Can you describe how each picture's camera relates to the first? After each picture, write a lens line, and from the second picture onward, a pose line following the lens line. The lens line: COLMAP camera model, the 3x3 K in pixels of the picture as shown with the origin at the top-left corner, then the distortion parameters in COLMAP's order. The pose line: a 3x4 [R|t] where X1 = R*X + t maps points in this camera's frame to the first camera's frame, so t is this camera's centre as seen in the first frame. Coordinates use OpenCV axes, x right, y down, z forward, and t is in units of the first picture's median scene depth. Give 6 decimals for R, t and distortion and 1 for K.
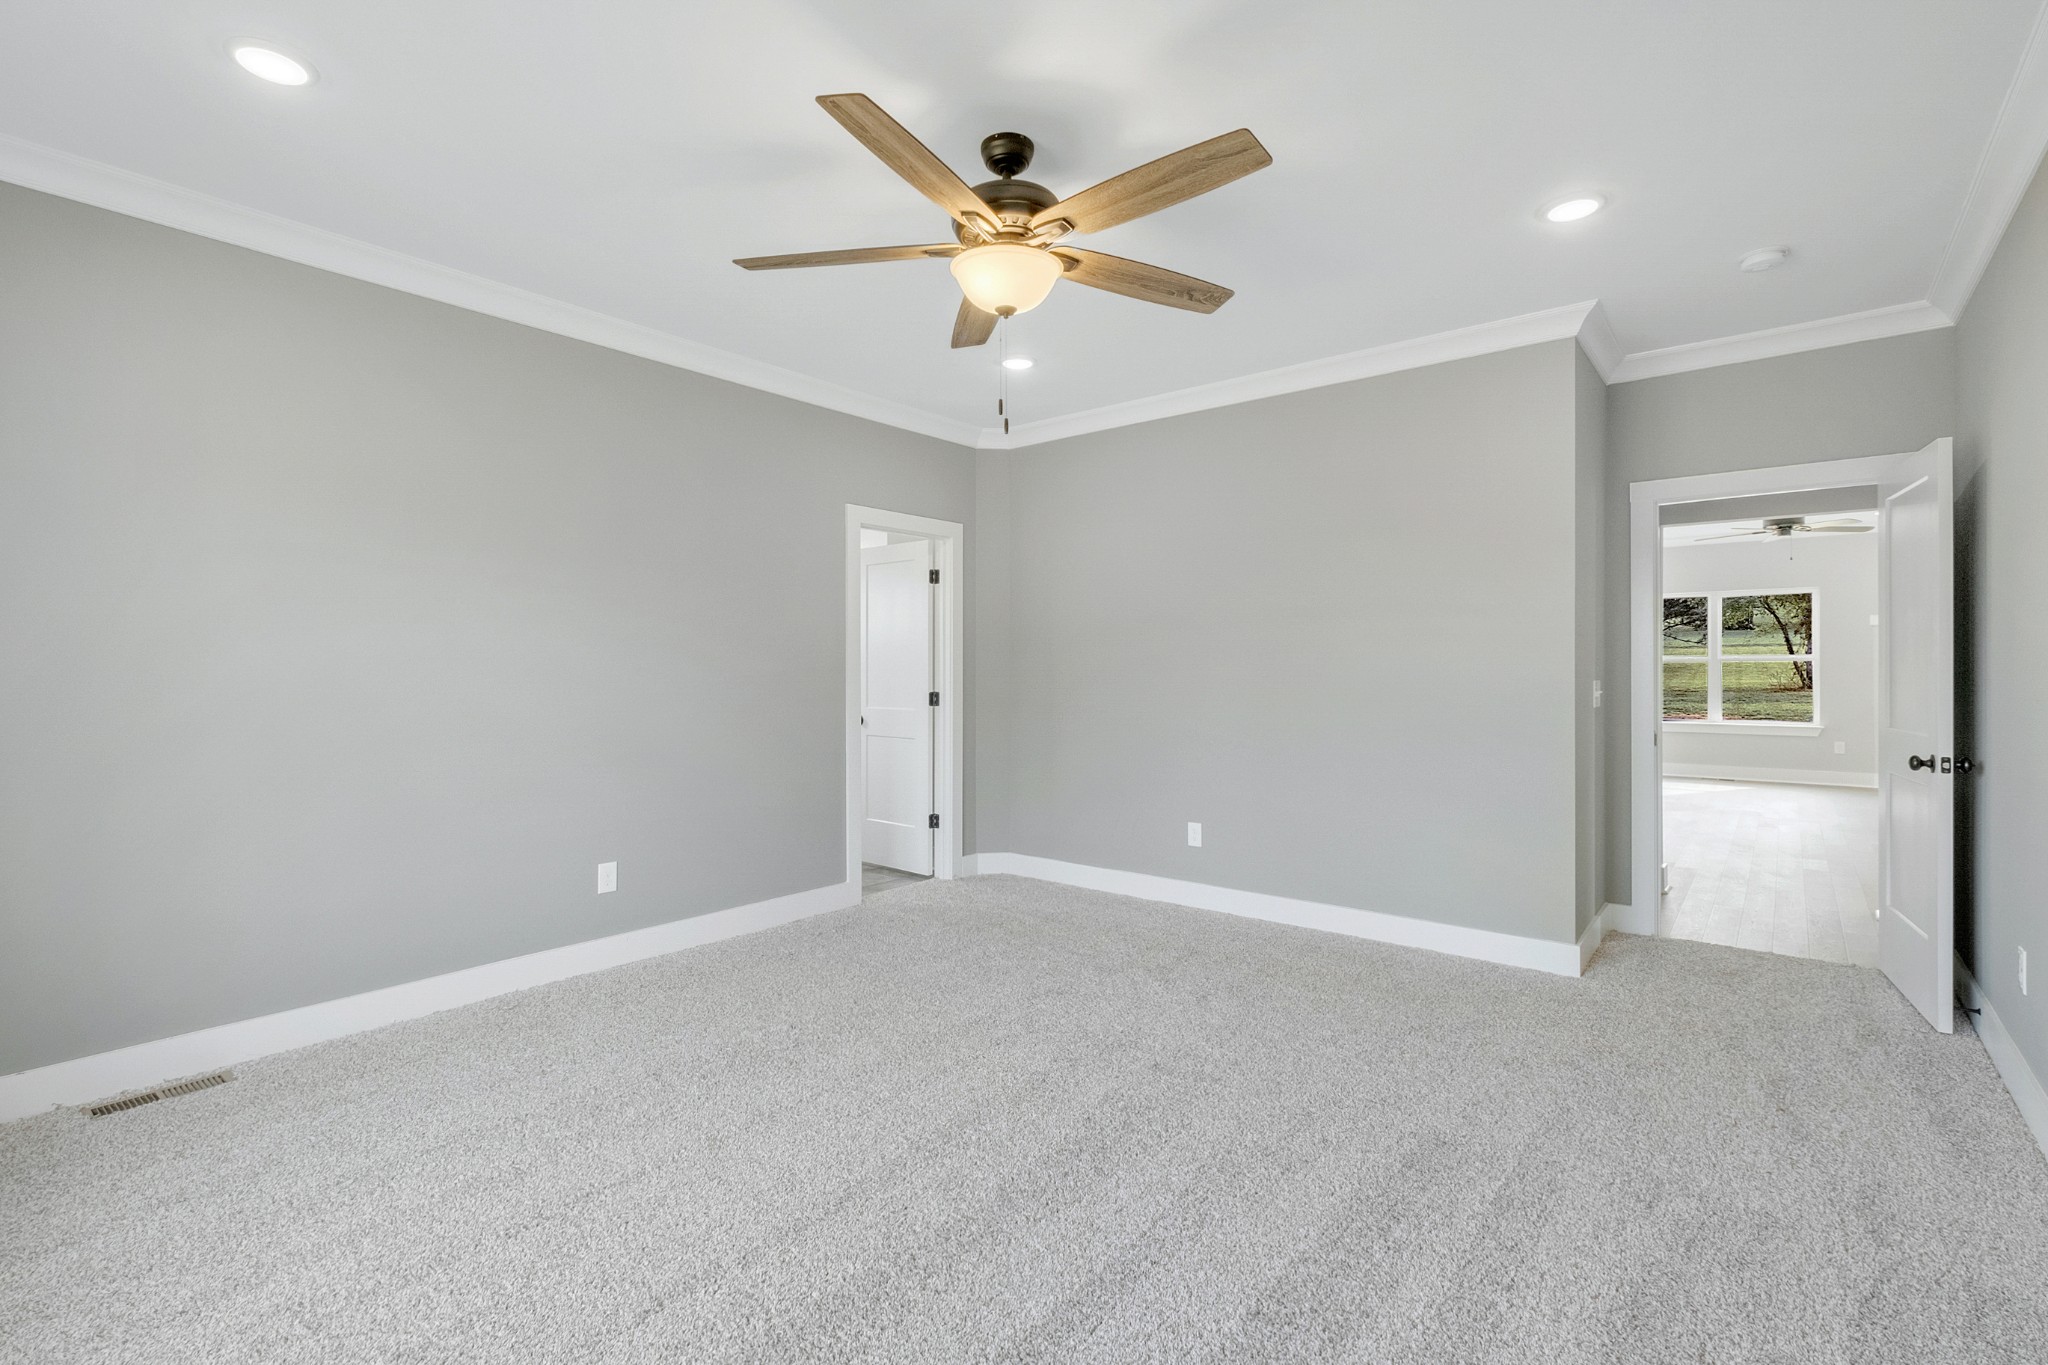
lens RADIAL K [[903.1, 0, 1024.0], [0, 903.1, 682.5], [0, 0, 1]] dist [-0.002063, -0.000474]
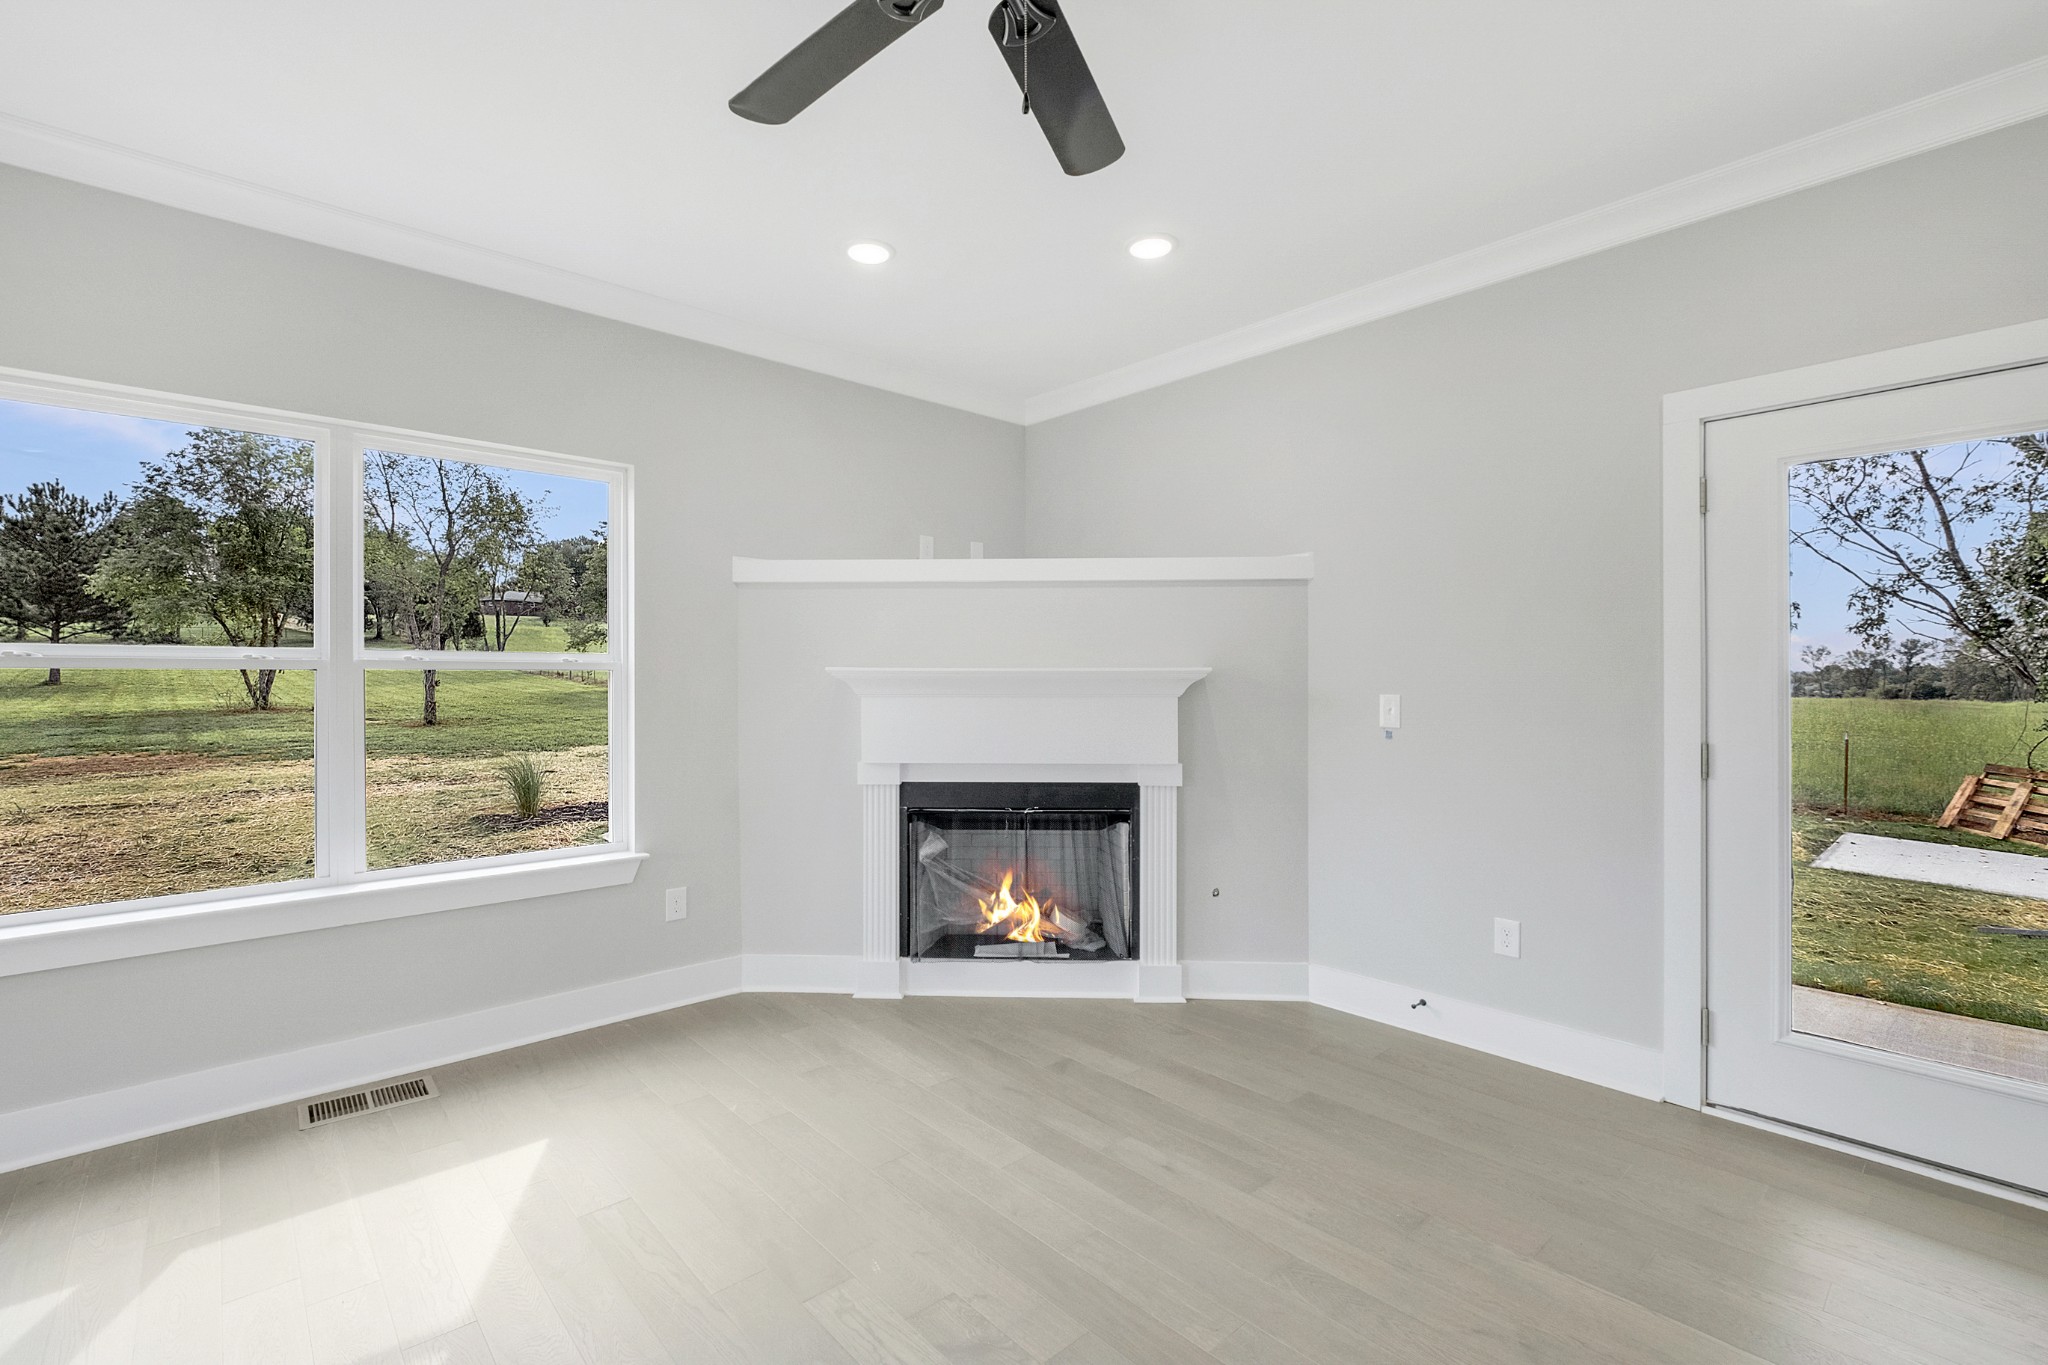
lens RADIAL K [[903.1, 0, 1024.0], [0, 903.1, 682.5], [0, 0, 1]] dist [-0.002063, -0.000474]
pose [[0.135547, 0.004753, 0.990759, 0.426467], [0.015606, 0.999854, -0.006931, -0.011590], [-0.990648, 0.016402, 0.135453, 0.627330]]
